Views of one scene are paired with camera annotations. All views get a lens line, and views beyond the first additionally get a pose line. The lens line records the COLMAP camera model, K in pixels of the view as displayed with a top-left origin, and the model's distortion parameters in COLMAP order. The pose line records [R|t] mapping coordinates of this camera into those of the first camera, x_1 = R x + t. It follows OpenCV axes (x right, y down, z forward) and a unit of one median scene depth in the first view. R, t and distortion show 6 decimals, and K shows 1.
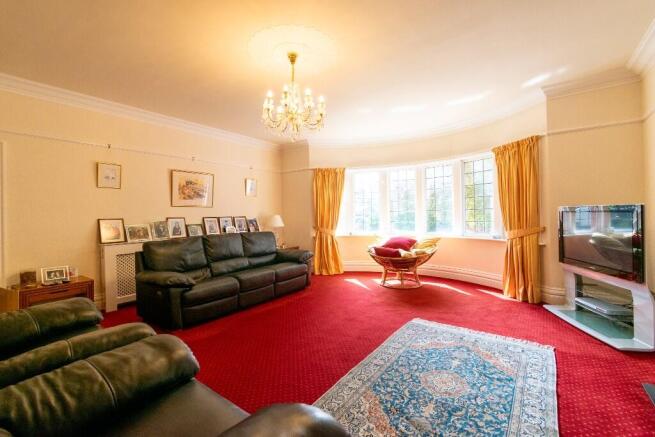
lens RADIAL K [[287.9, 0, 324.3], [0, 287.9, 216.5], [0, 0, 1]] dist [0.002103, 0.000198]
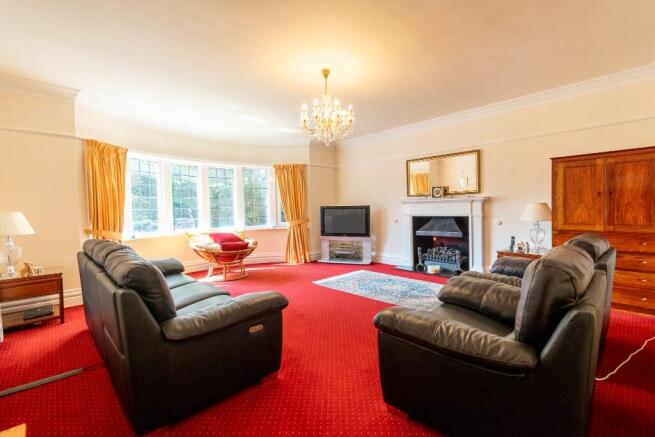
lens RADIAL K [[292.0, 0, 327.5], [0, 292.0, 218.5], [0, 0, 1]] dist [0.000877, 0.000072]
pose [[0.157686, -0.020969, 0.987267, -0.845803], [0.017311, 0.999680, 0.018468, 0.007956], [-0.987338, 0.014179, 0.157998, 0.535797]]
